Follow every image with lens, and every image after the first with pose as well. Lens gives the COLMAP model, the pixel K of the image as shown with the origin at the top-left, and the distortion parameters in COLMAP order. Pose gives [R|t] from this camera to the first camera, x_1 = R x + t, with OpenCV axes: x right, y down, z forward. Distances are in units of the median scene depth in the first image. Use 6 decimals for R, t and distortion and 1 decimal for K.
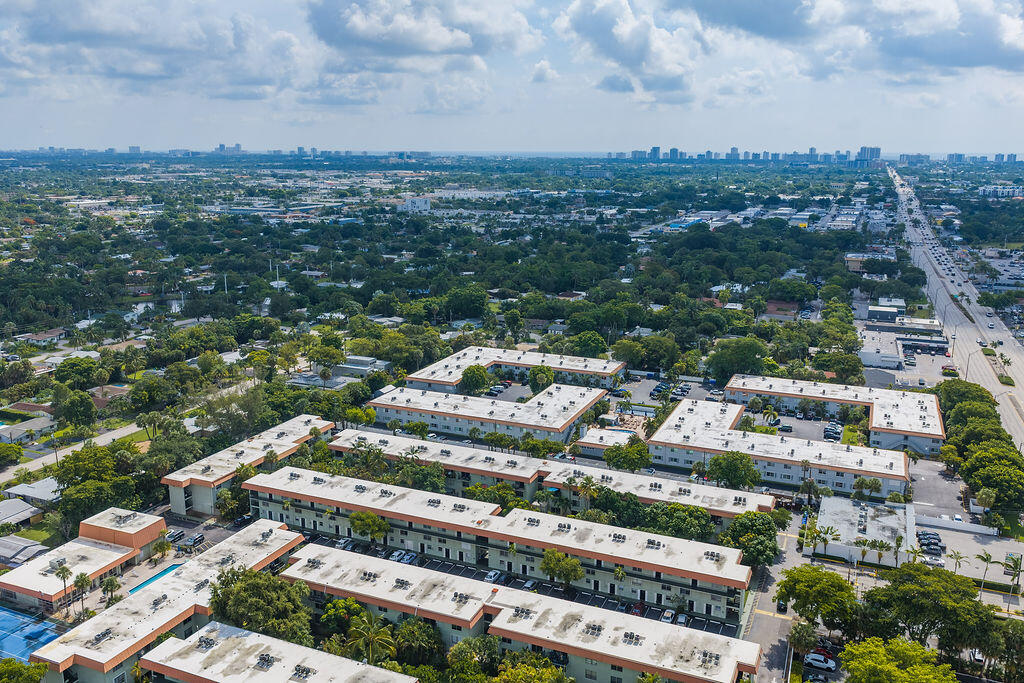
lens RADIAL K [[843.9, 0, 512.0], [0, 843.9, 341.5], [0, 0, 1]] dist [0.023801, -0.037656]
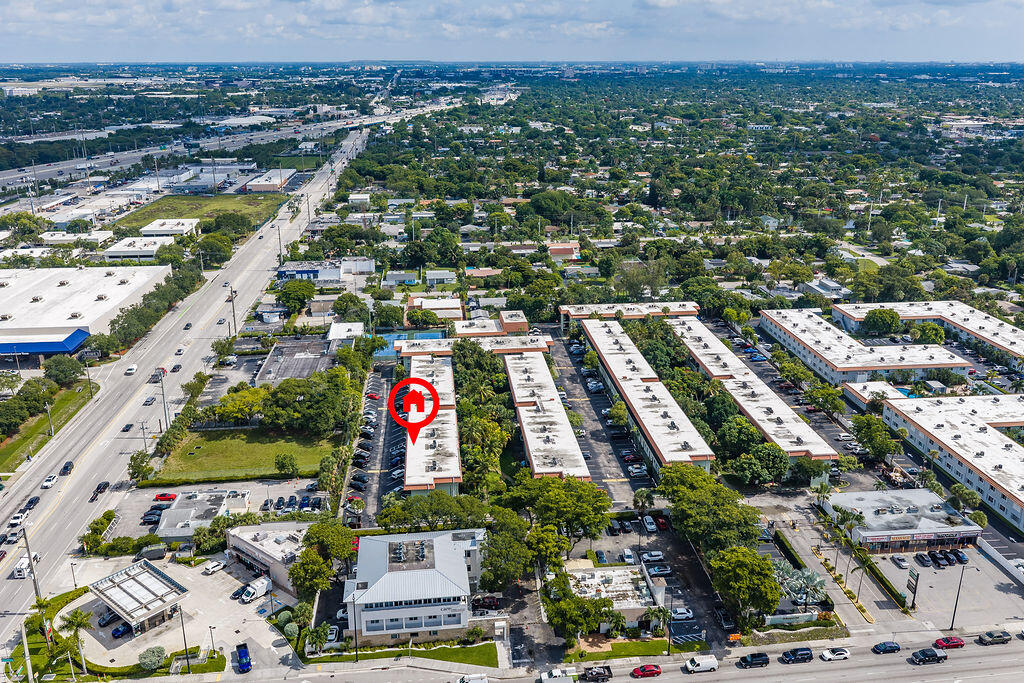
lens RADIAL K [[843.9, 0, 512.0], [0, 843.9, 341.5], [0, 0, 1]] dist [0.023801, -0.037656]
pose [[0.488140, 0.274181, -0.828580, 0.683961], [-0.192295, 0.959830, 0.204326, -0.066017], [0.851318, 0.059592, 0.521255, 0.059648]]
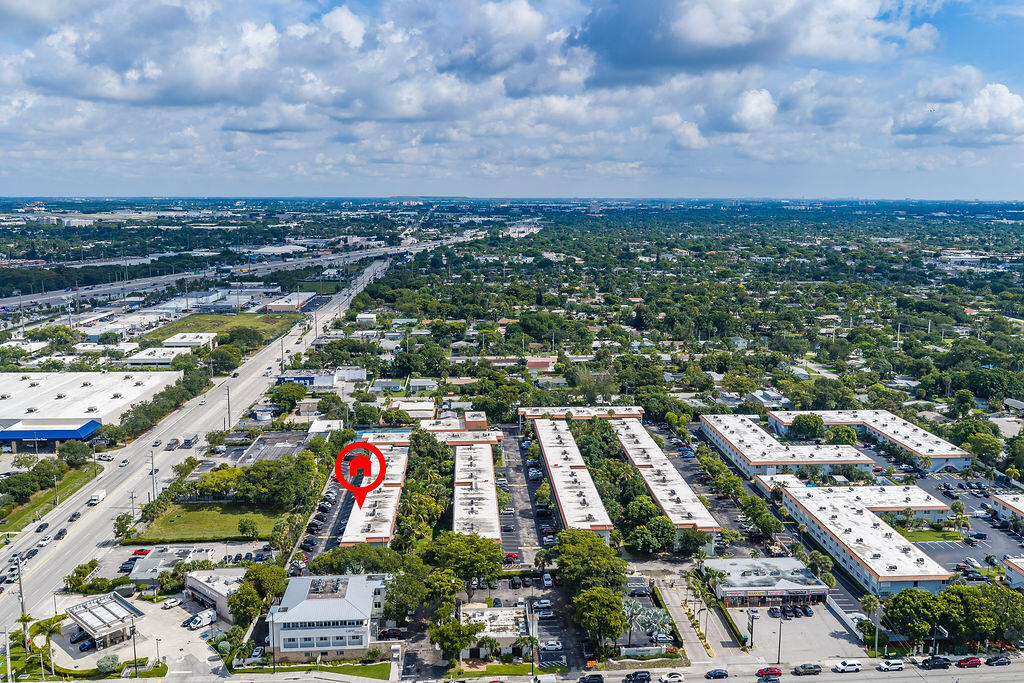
lens RADIAL K [[843.9, 0, 512.0], [0, 843.9, 341.5], [0, 0, 1]] dist [0.023801, -0.037656]
pose [[0.452581, 0.151770, -0.878713, 0.868197], [-0.201333, 0.977356, 0.065110, -0.070859], [0.868698, 0.147447, 0.472889, 0.082266]]
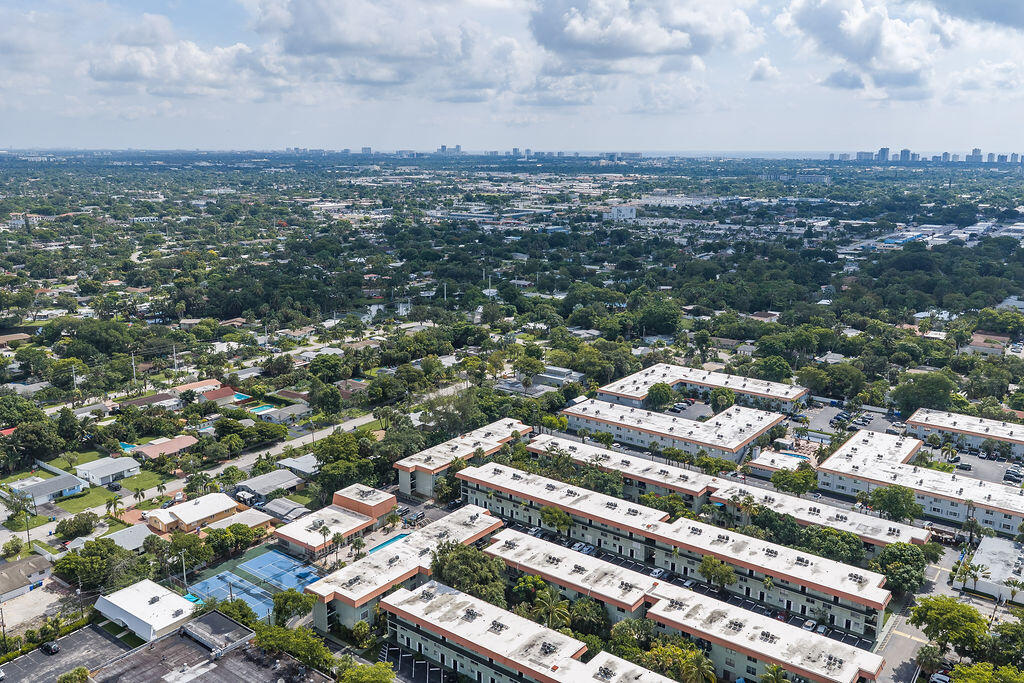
lens RADIAL K [[843.9, 0, 512.0], [0, 843.9, 341.5], [0, 0, 1]] dist [0.023801, -0.037656]
pose [[0.970595, 0.053604, -0.234672, 0.025316], [-0.053296, 0.998549, 0.007661, -0.026126], [0.234742, 0.005072, 0.972044, -0.119752]]
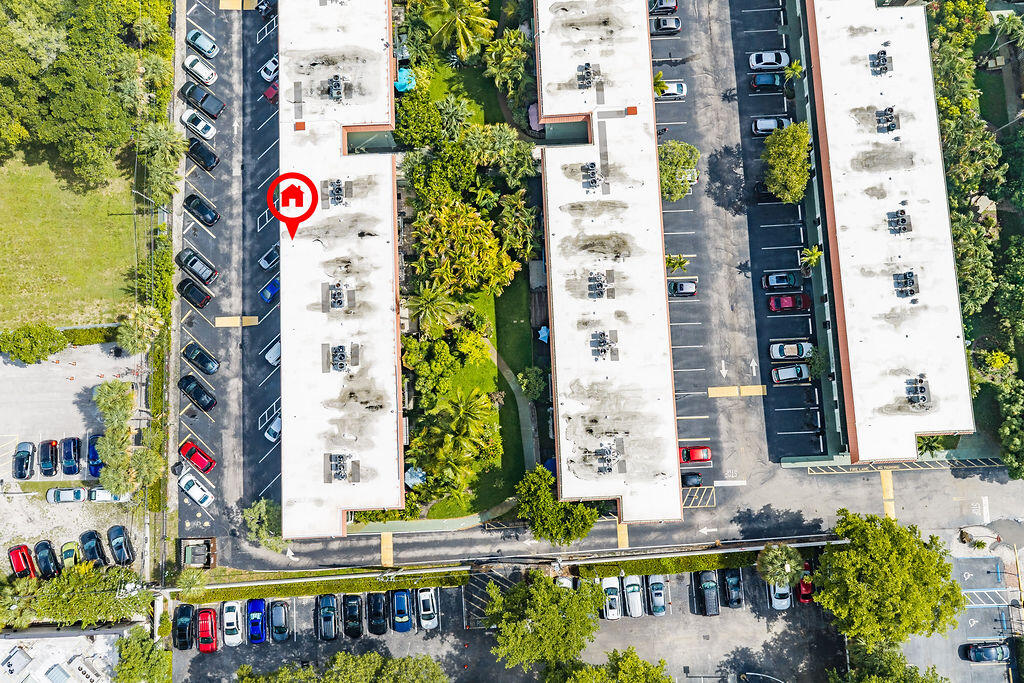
lens RADIAL K [[843.9, 0, 512.0], [0, 843.9, 341.5], [0, 0, 1]] dist [0.023801, -0.037656]
pose [[0.441273, 0.887483, -0.132862, 0.100023], [-0.190172, 0.237178, 0.952670, -0.142015], [0.876991, -0.395121, 0.273435, 0.379795]]
